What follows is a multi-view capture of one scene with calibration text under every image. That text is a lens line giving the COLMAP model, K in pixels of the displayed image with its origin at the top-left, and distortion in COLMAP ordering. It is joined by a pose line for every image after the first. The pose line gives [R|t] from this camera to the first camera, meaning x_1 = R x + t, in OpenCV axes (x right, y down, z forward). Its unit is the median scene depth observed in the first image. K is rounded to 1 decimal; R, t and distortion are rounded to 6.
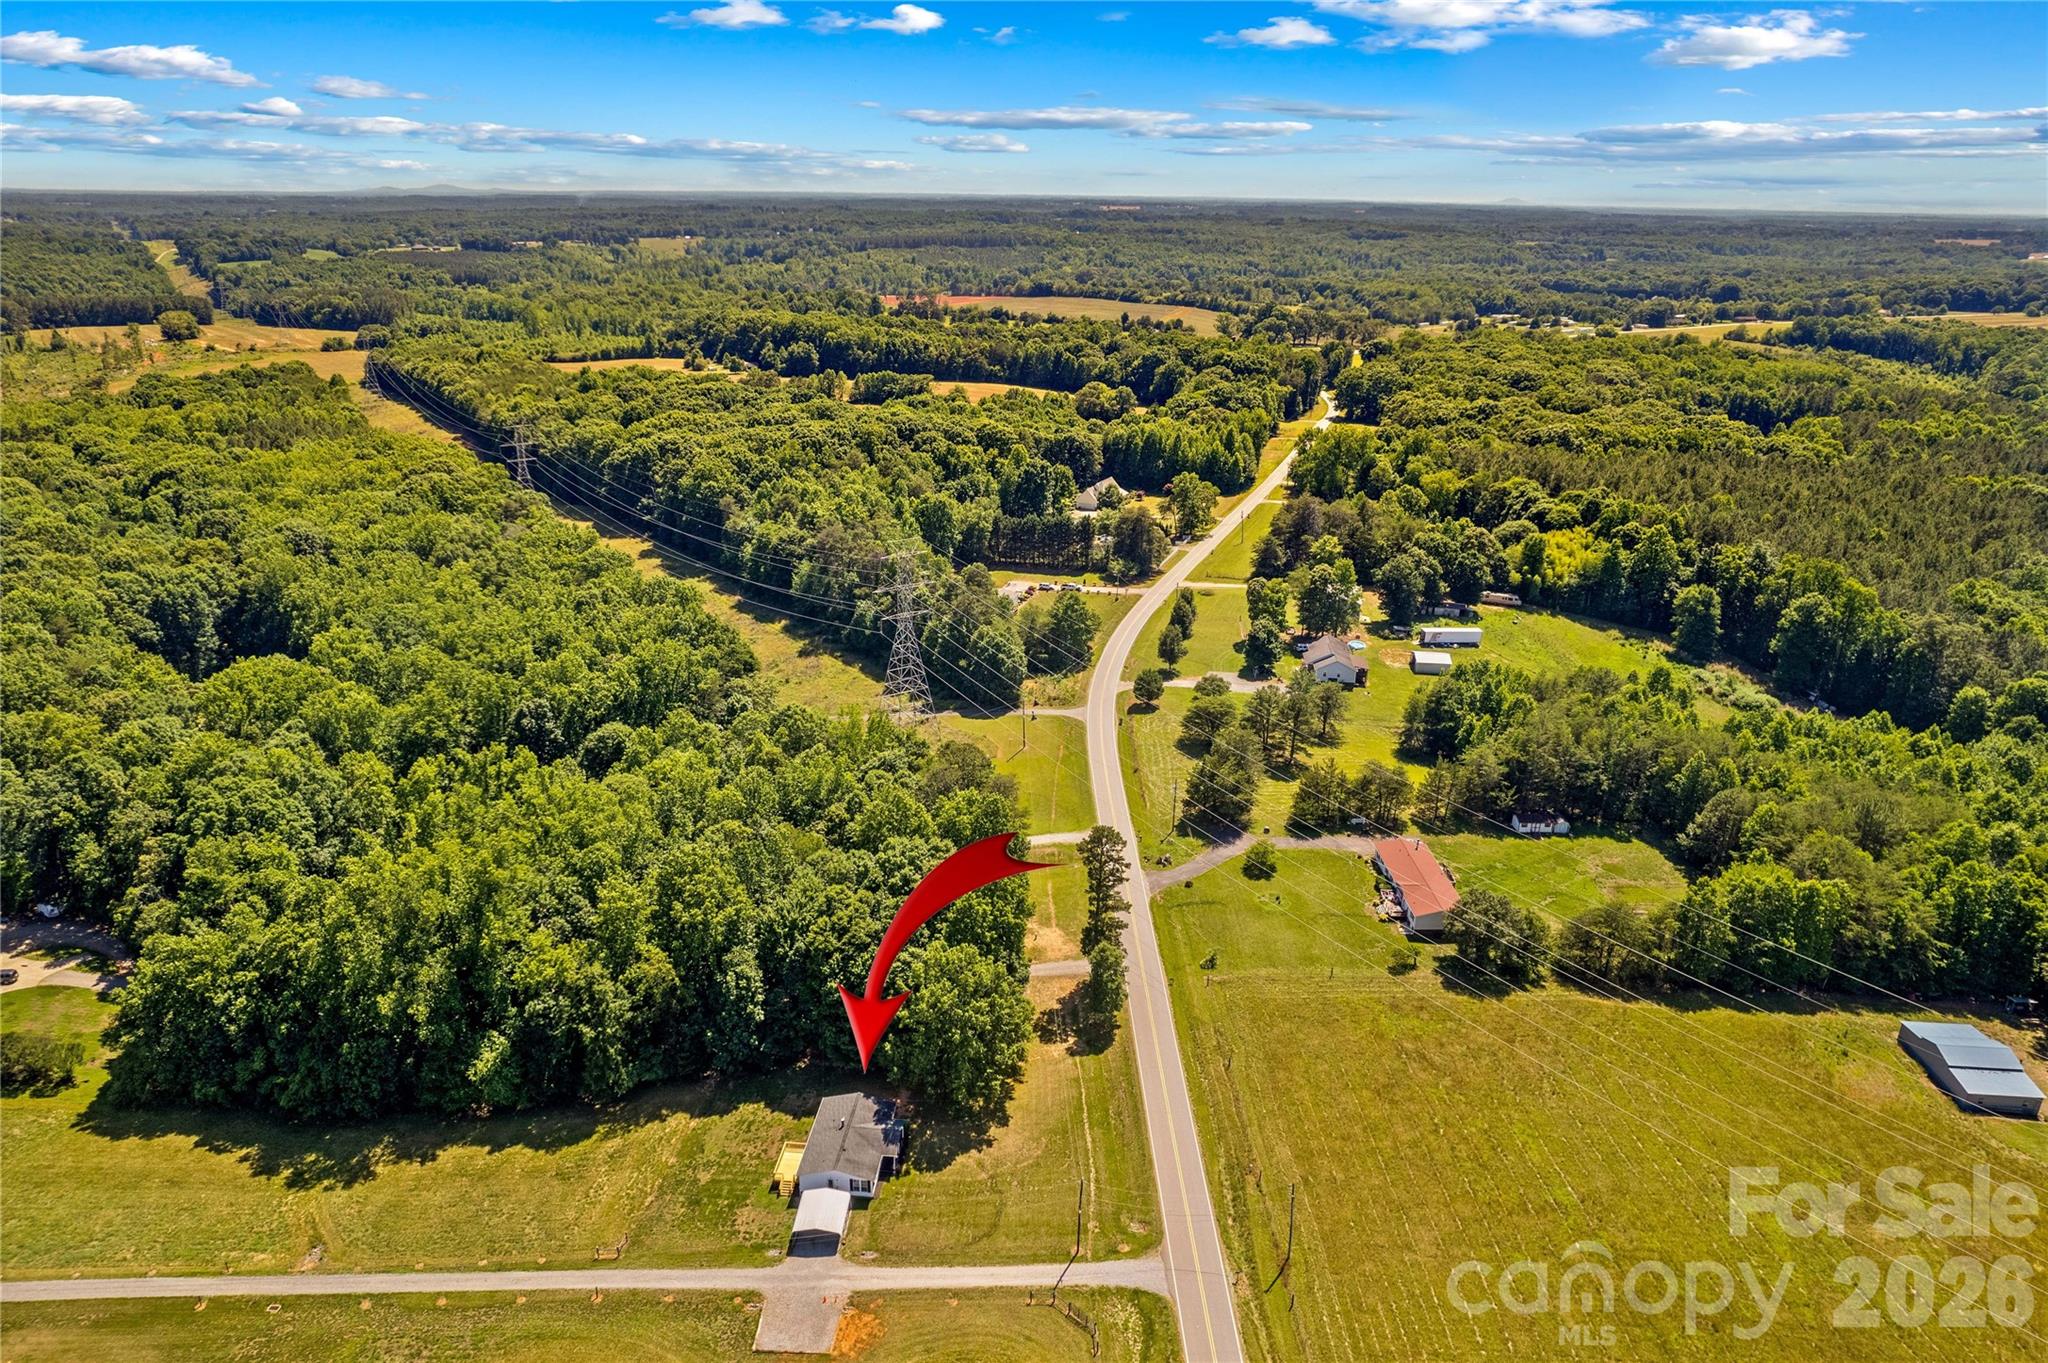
lens RADIAL K [[1340.8, 0, 1063.4], [0, 1340.8, 679.4], [0, 0, 1]] dist [-0.034758, 0.001777]
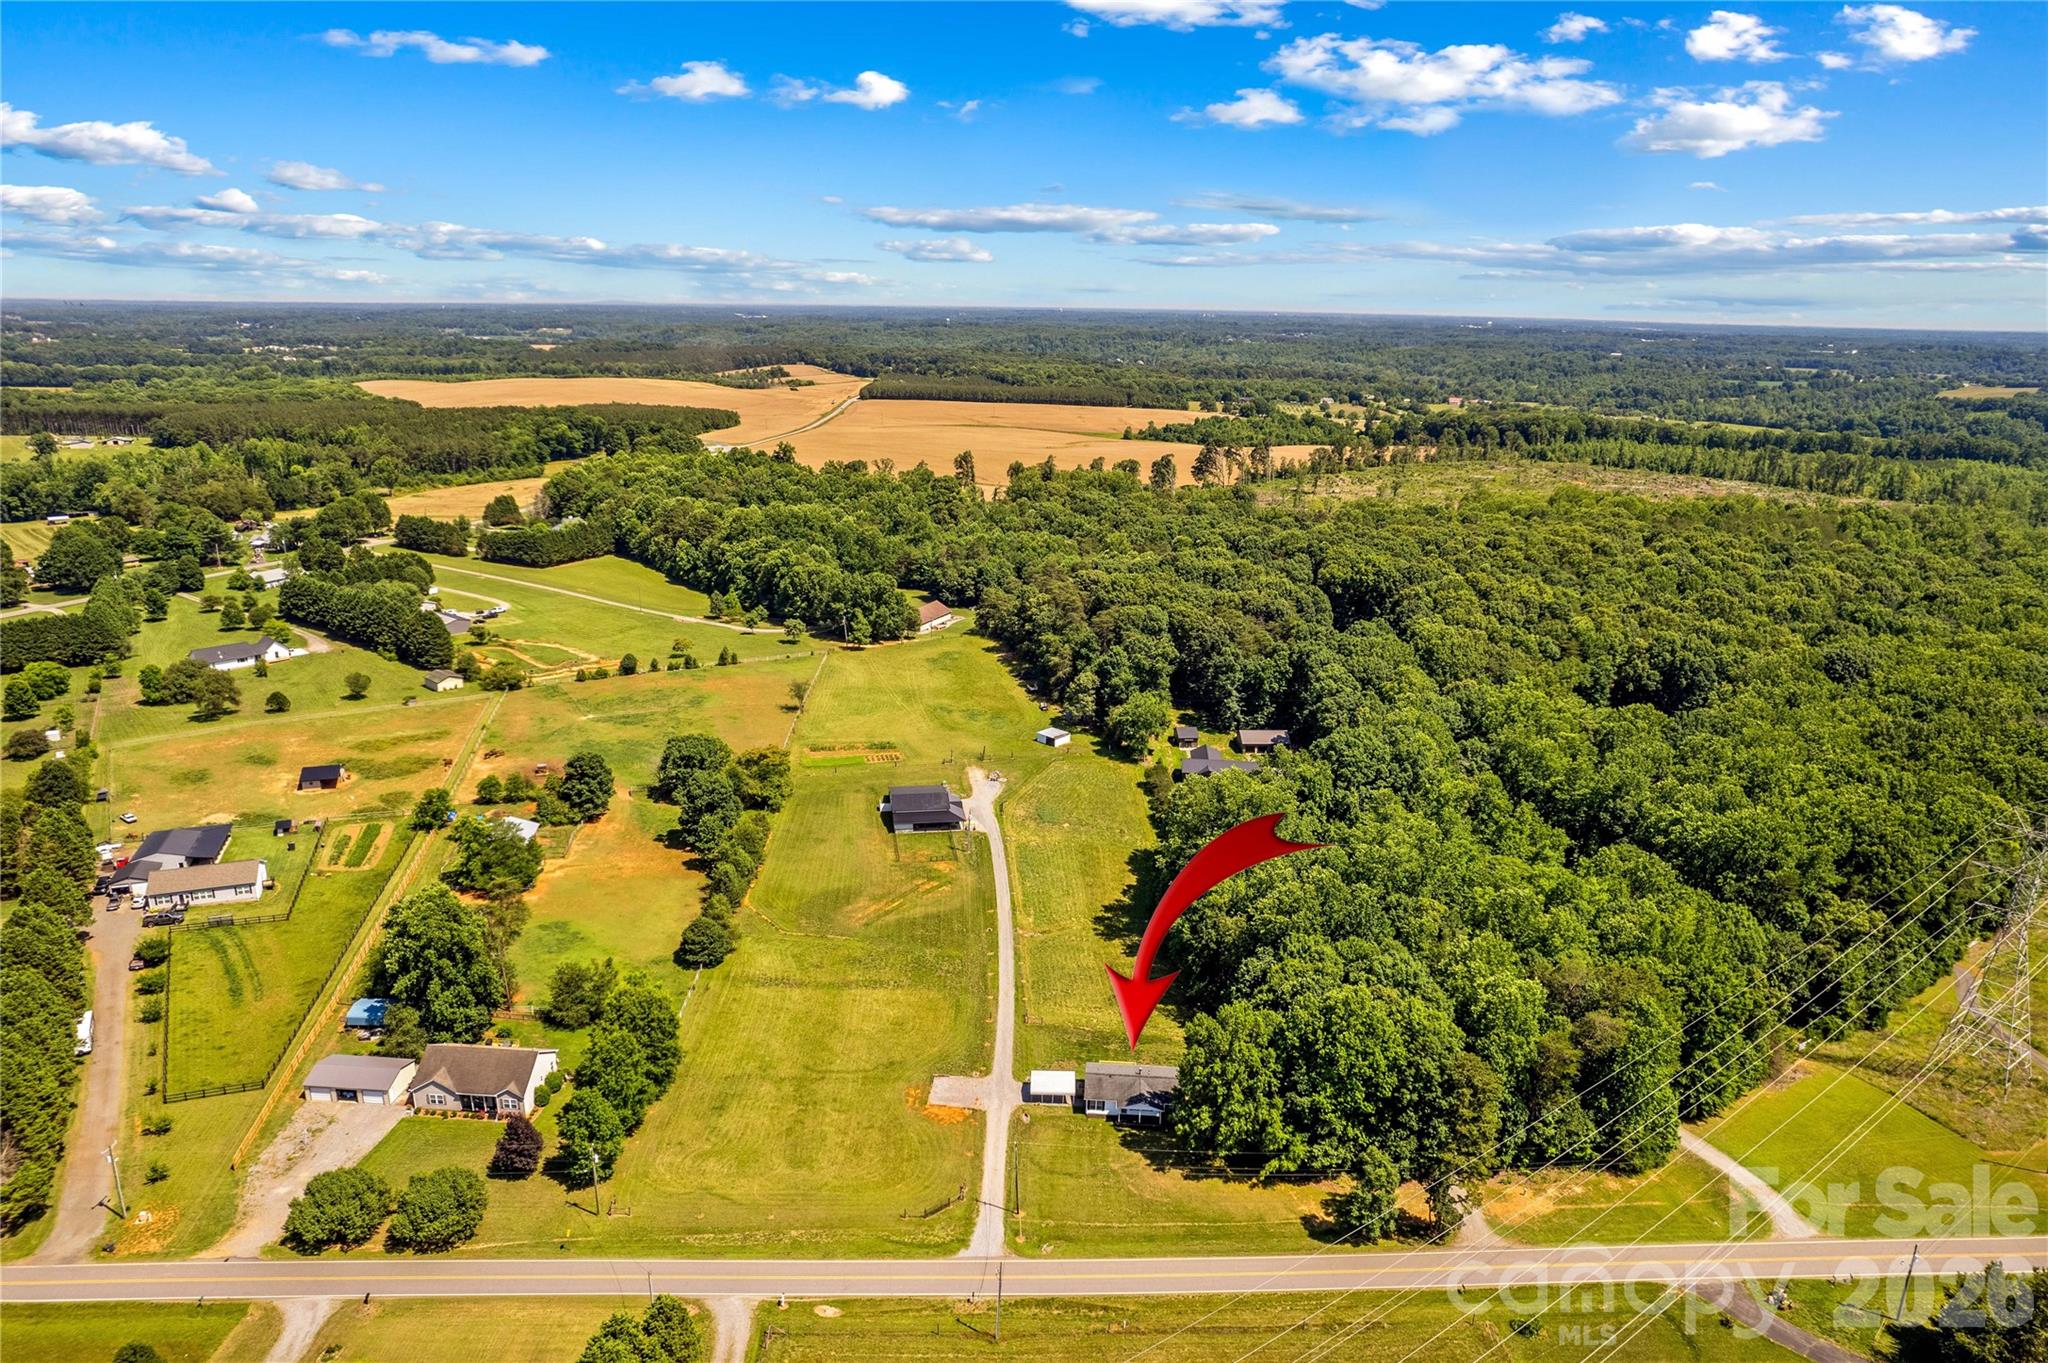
lens RADIAL K [[1325.5, 0, 1024.5], [0, 1325.5, 709.1], [0, 0, 1]] dist [-0.066725, 0.000528]
pose [[-0.010620, 0.274771, -0.961451, 0.790322], [-0.368141, 0.892896, 0.259245, -0.200790], [0.929709, 0.356703, 0.091671, 0.613182]]
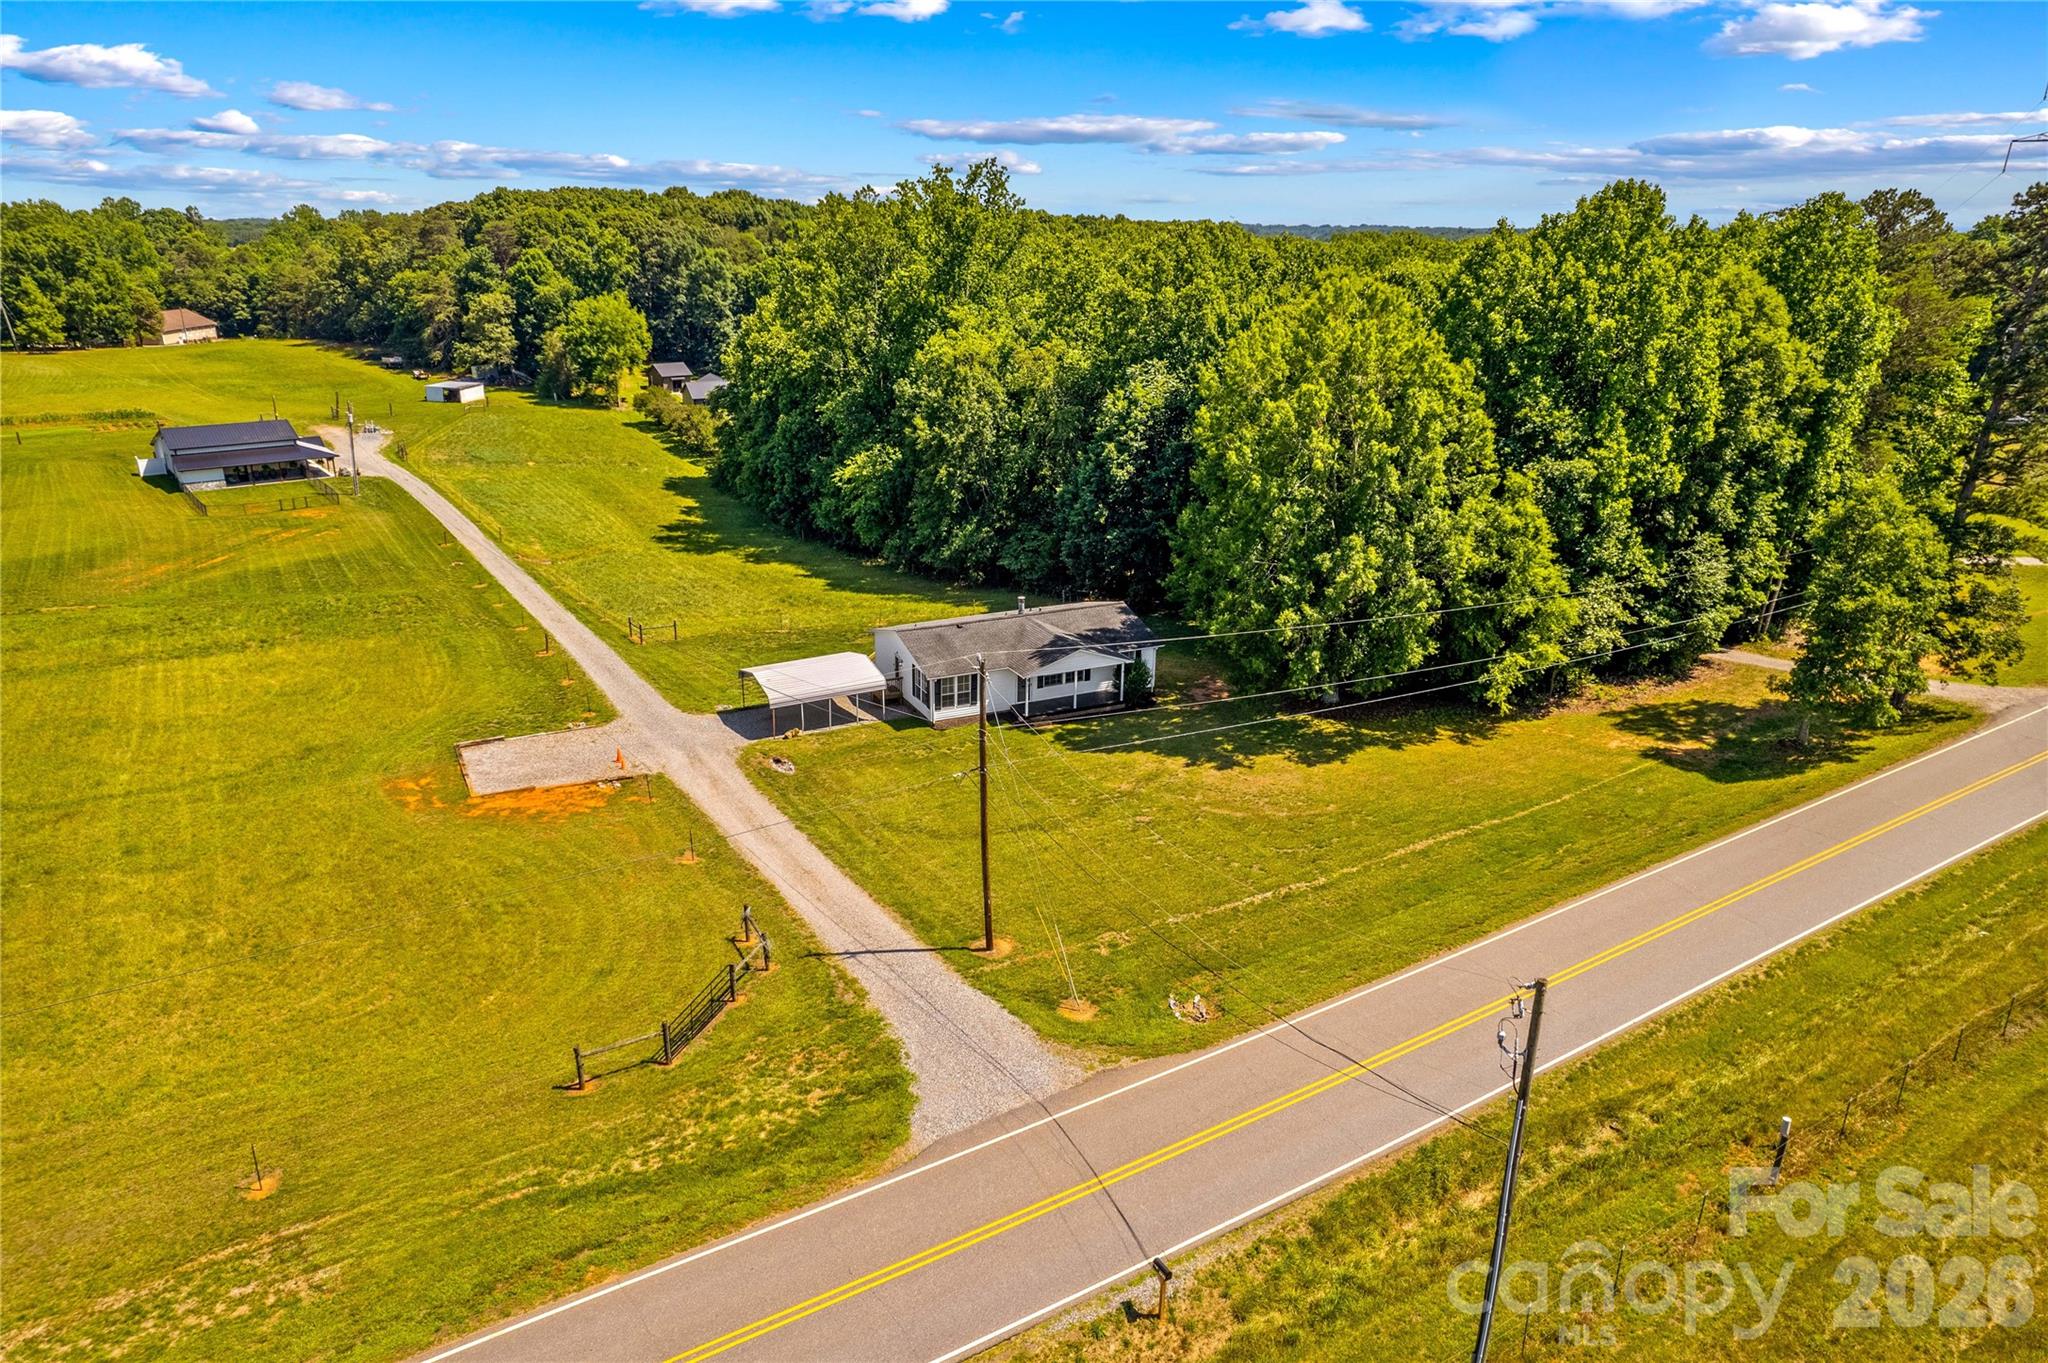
lens RADIAL K [[1321.9, 0, 1021.2], [0, 1321.9, 681.9], [0, 0, 1]] dist [-0.081644, 0.078946]
pose [[0.491450, 0.261806, -0.830623, 0.205649], [-0.302149, 0.945763, 0.119326, 0.272171], [0.816813, 0.192329, 0.543899, 0.677585]]
